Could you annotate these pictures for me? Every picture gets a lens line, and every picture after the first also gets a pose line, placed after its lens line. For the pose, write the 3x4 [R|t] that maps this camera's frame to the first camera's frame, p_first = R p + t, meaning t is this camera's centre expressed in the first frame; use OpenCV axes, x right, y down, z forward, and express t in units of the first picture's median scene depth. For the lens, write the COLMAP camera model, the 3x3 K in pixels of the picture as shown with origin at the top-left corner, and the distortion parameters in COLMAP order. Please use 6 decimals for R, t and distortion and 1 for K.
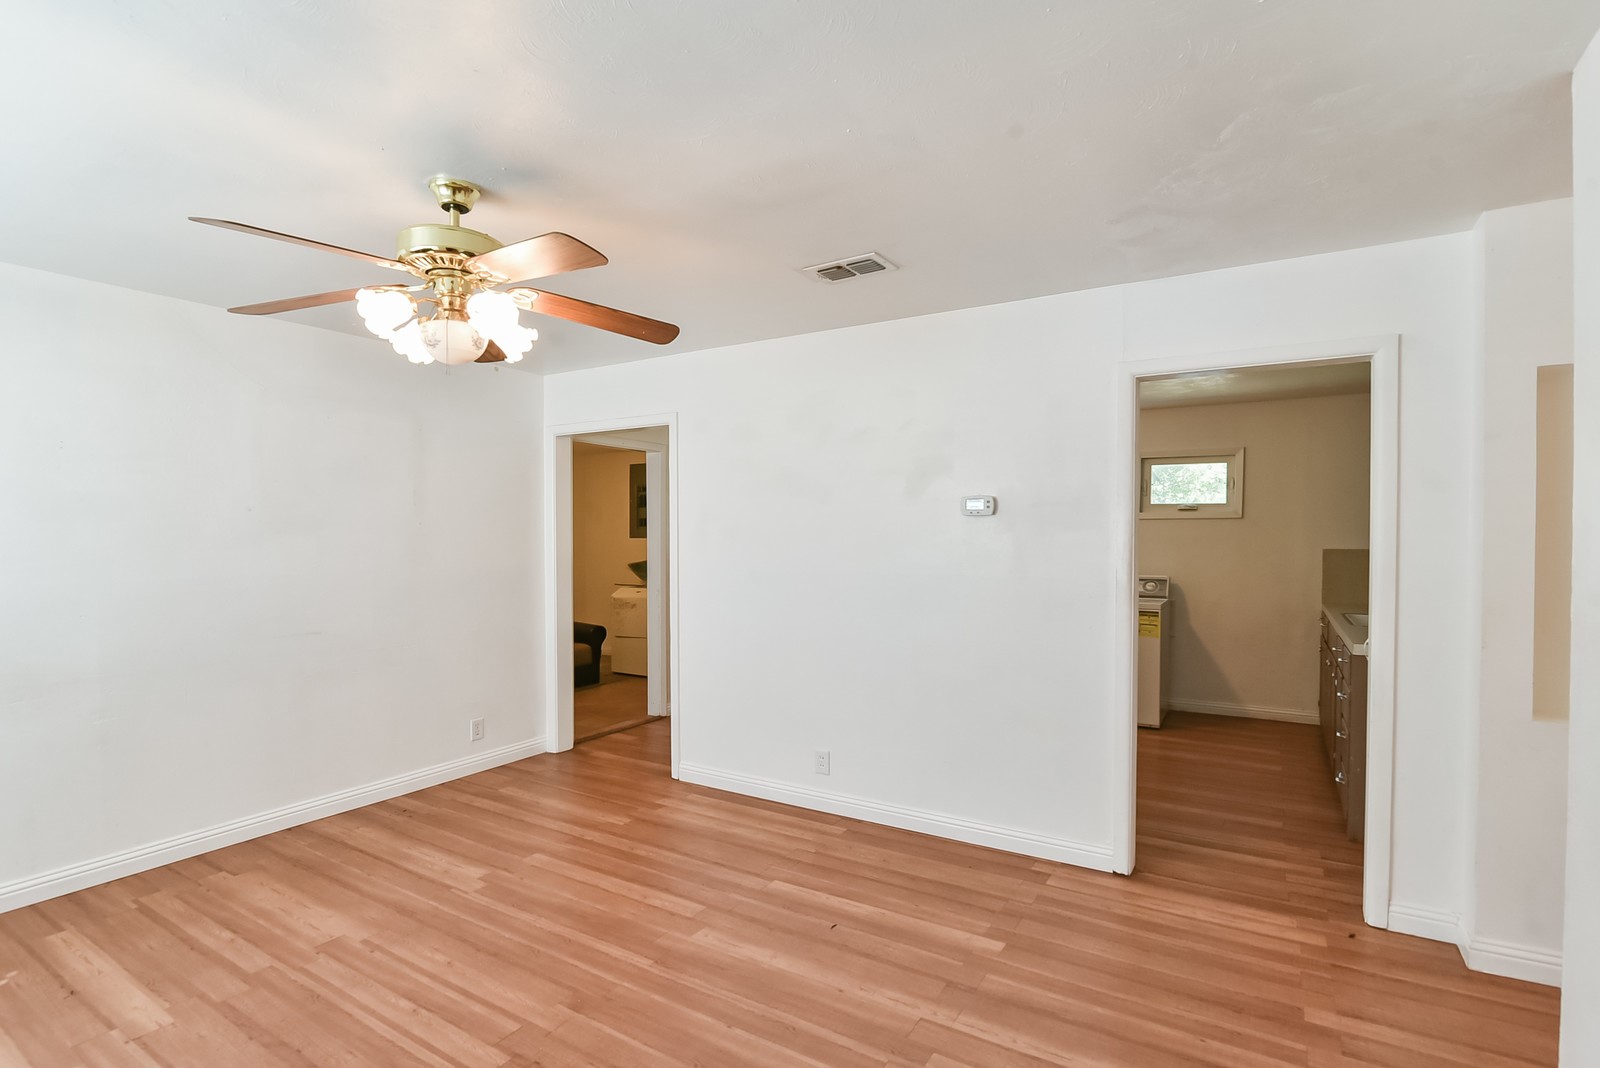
lens RADIAL K [[742.1, 0, 802.5], [0, 742.1, 555.8], [0, 0, 1]] dist [-0.012743, 0.000872]
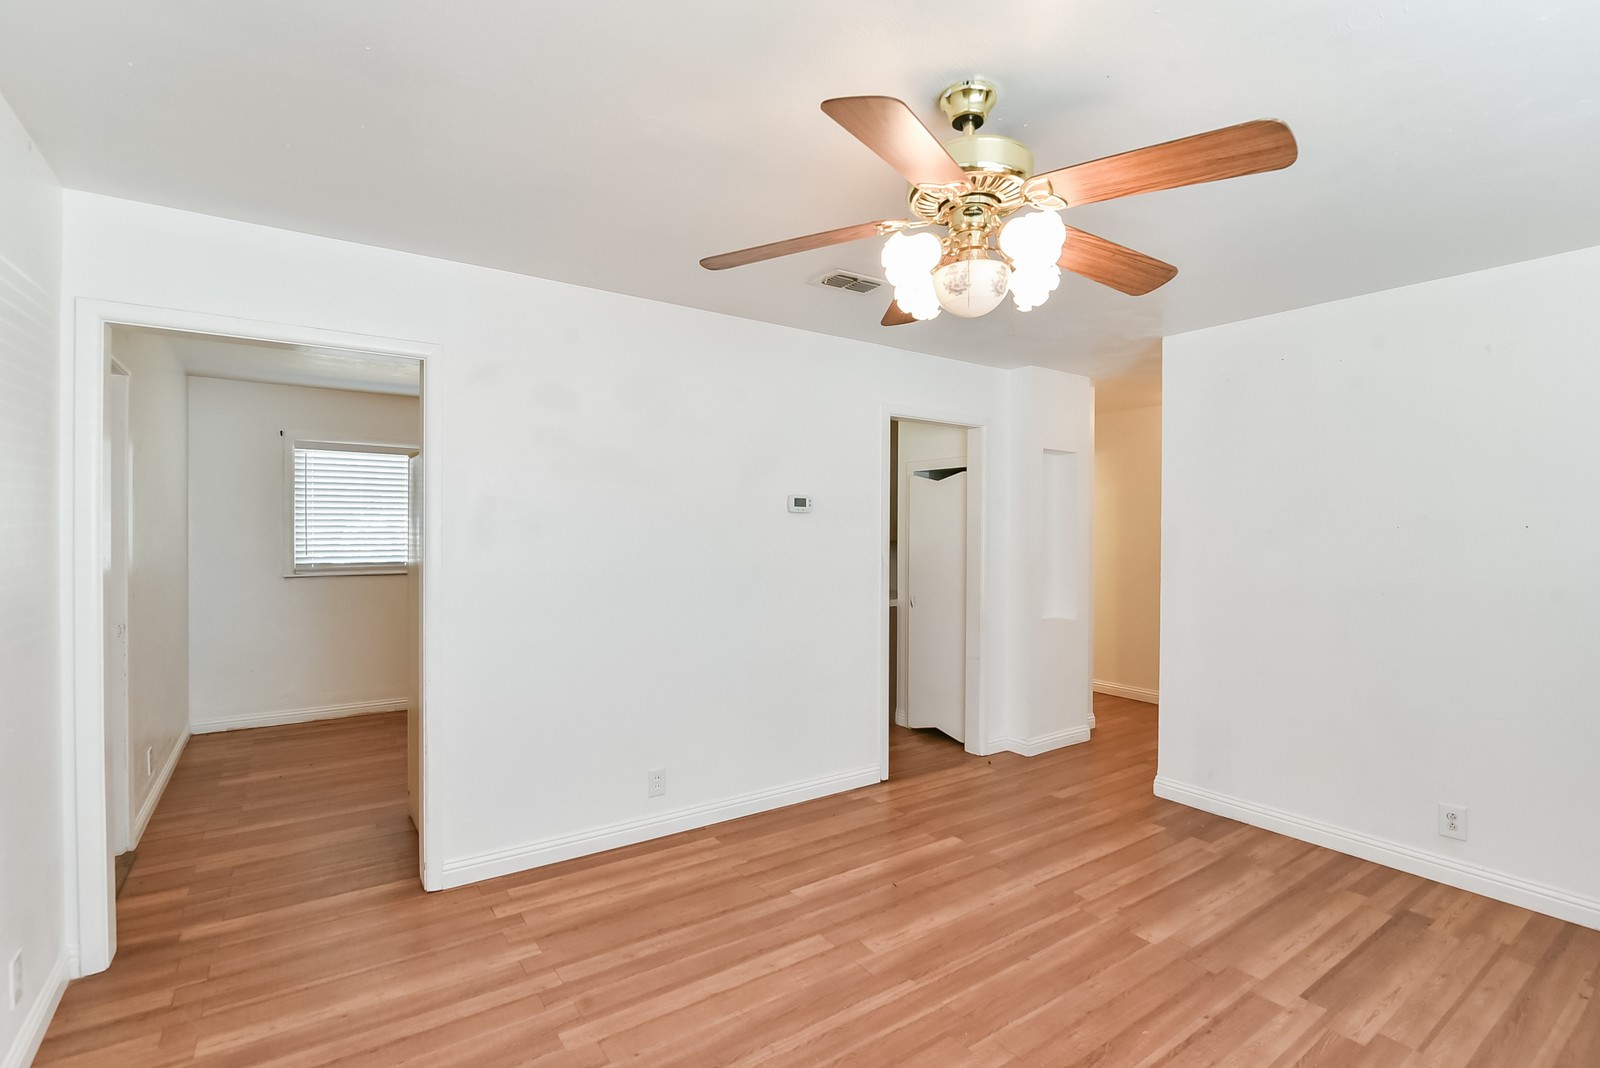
lens RADIAL K [[742.1, 0, 785.8], [0, 742.1, 538.0], [0, 0, 1]] dist [-0.012743, 0.000872]
pose [[0.408394, -0.003826, 0.912798, -0.929971], [0.007374, 0.999972, 0.000892, -0.030726], [-0.912776, 0.006367, 0.408411, 0.599912]]
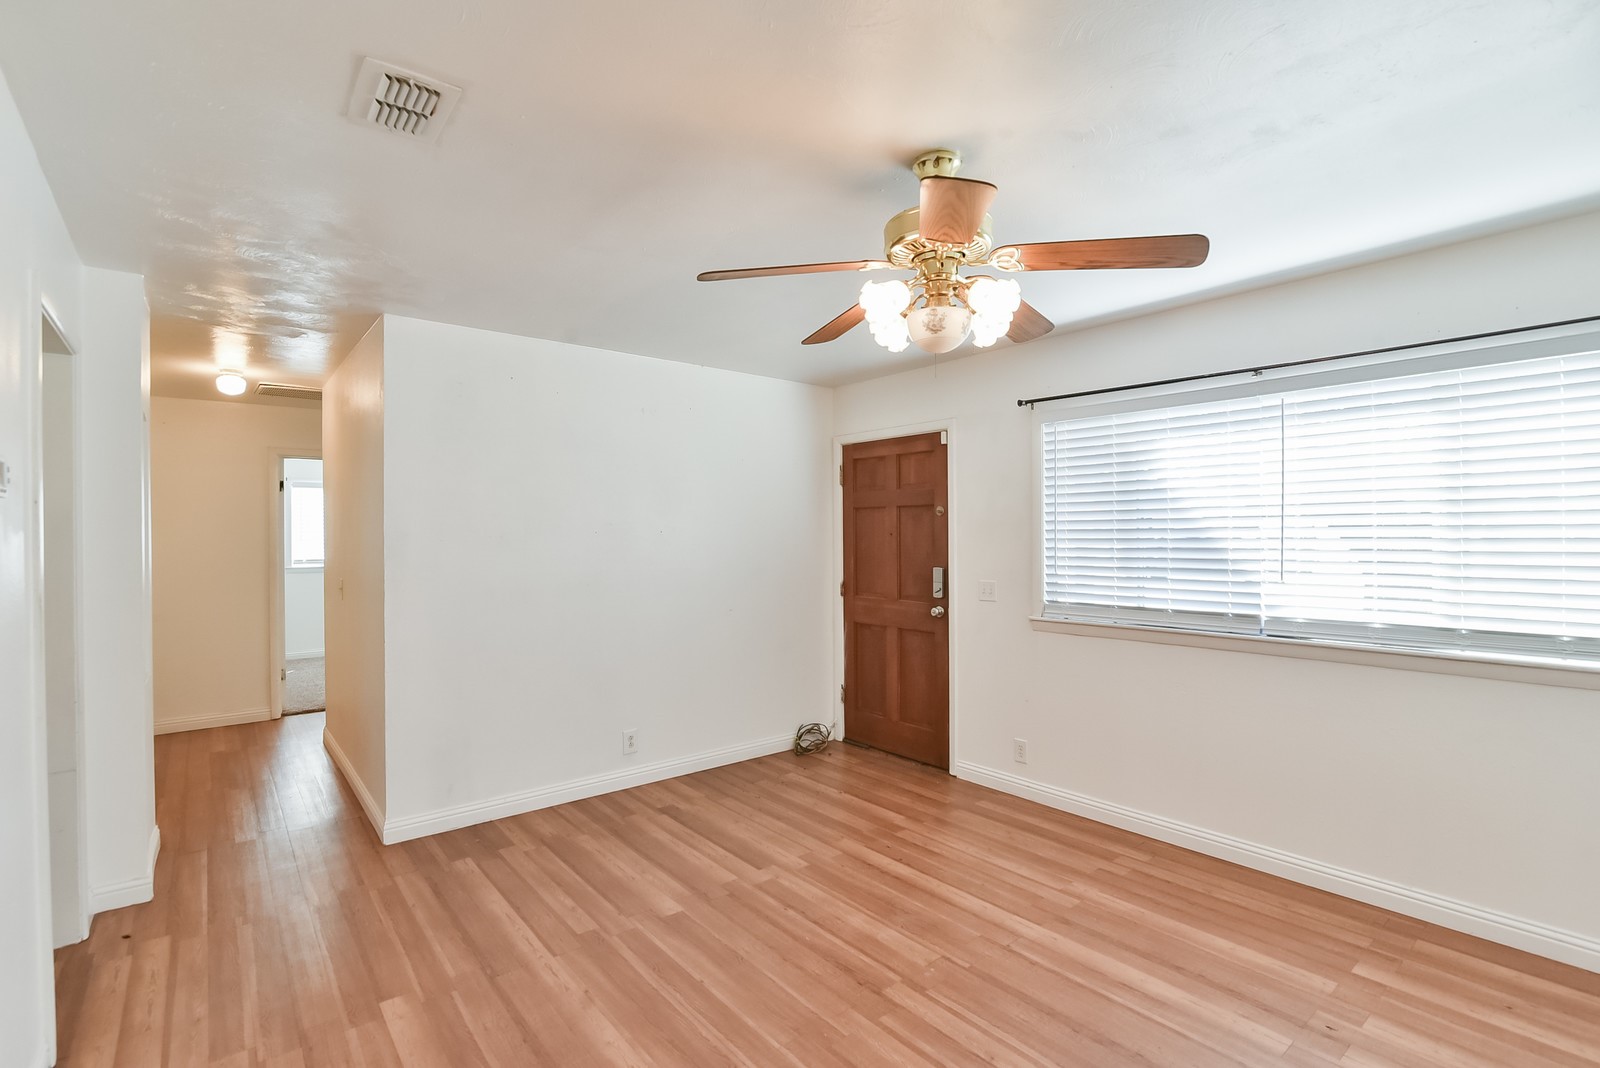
lens RADIAL K [[742.1, 0, 812.8], [0, 742.1, 539.7], [0, 0, 1]] dist [-0.012743, 0.000872]
pose [[-0.947205, 0.006023, 0.320573, -0.441165], [0.014480, 0.999607, 0.024003, -0.052322], [-0.320303, 0.027377, -0.946920, 1.397288]]
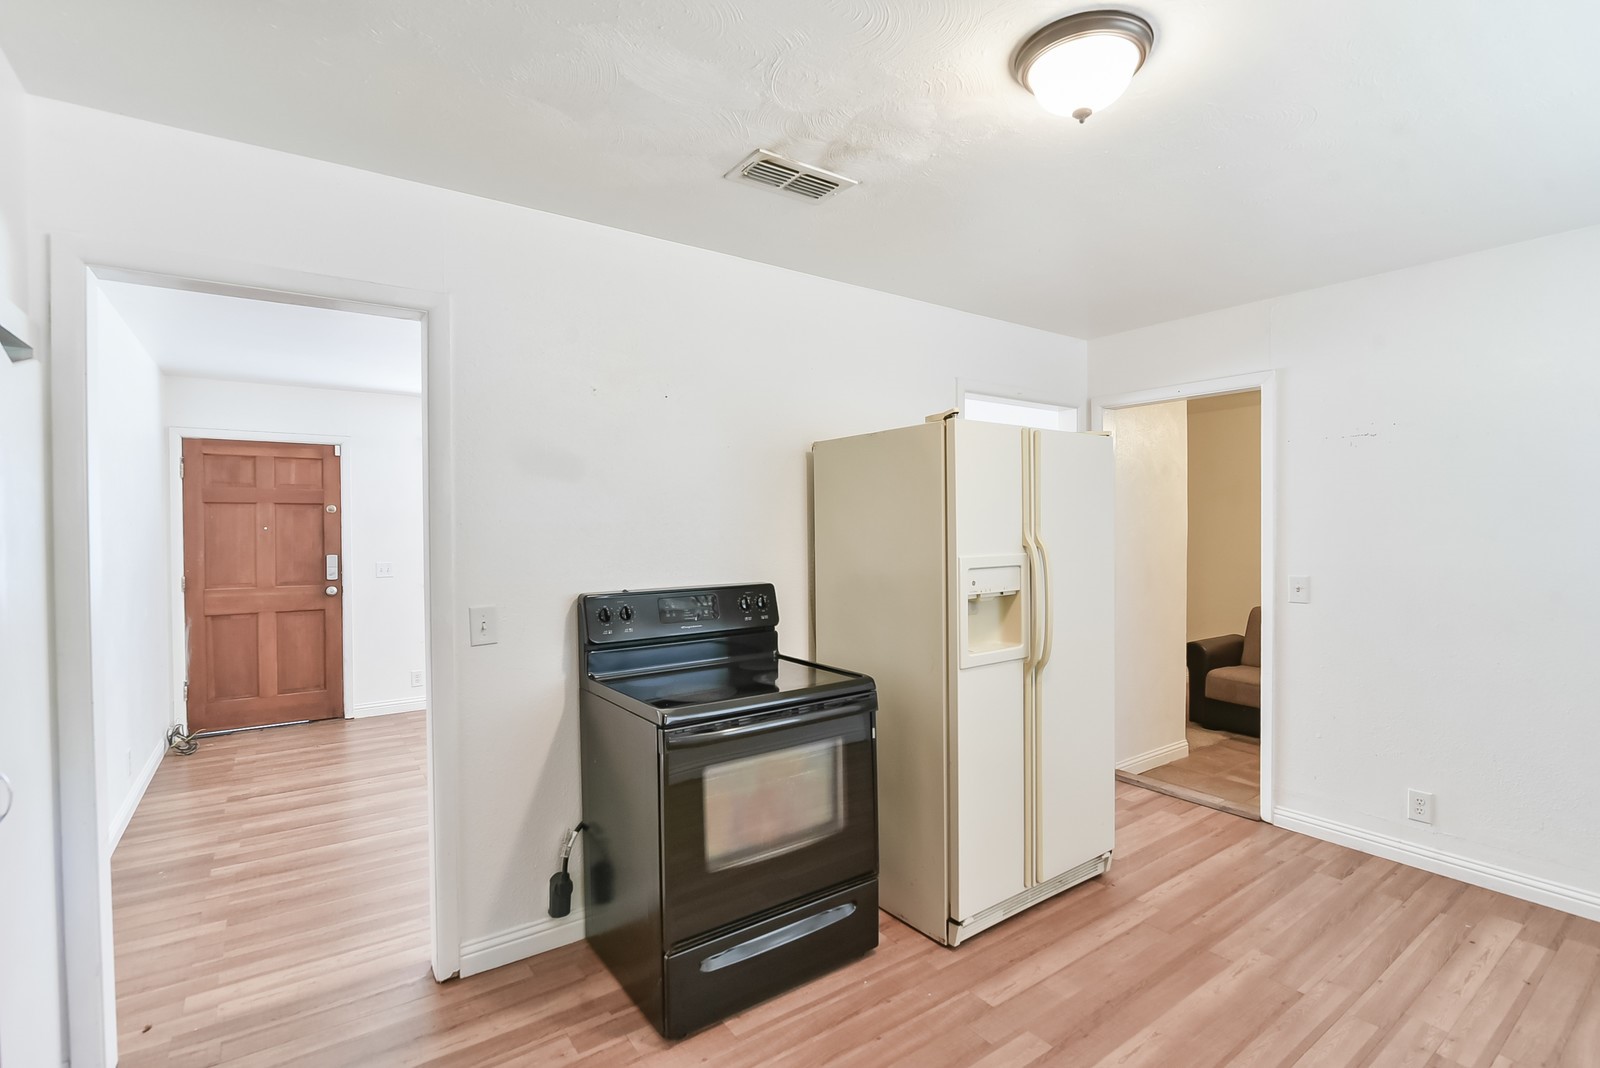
lens RADIAL K [[742.1, 0, 785.2], [0, 742.1, 535.2], [0, 0, 1]] dist [-0.012743, 0.000872]
pose [[-0.402727, 0.014099, -0.915212, 1.011683], [-0.007599, 0.999795, 0.018746, -0.048687], [0.915289, 0.014504, -0.402537, 1.664650]]
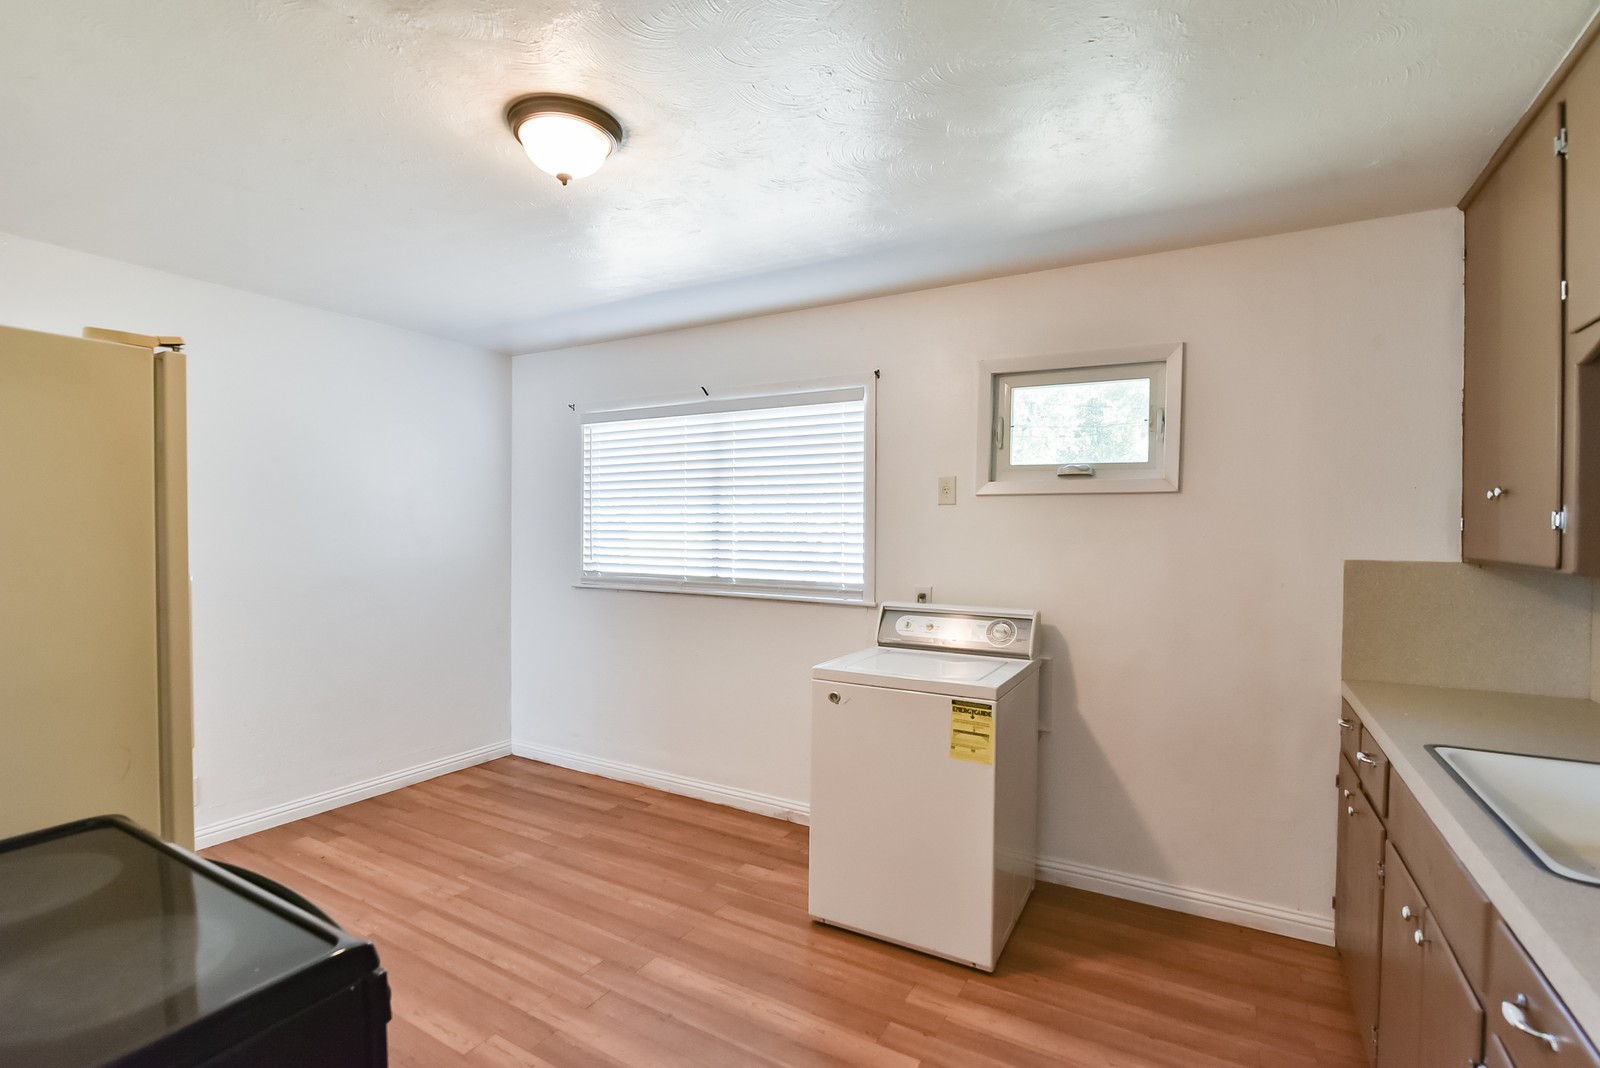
lens RADIAL K [[742.1, 0, 811.1], [0, 742.1, 532.3], [0, 0, 1]] dist [-0.012743, 0.000872]
pose [[0.998588, 0.000926, 0.053120, 0.601703], [-0.000631, 0.999984, -0.005583, -0.040746], [-0.053125, 0.005541, 0.998573, 0.971187]]
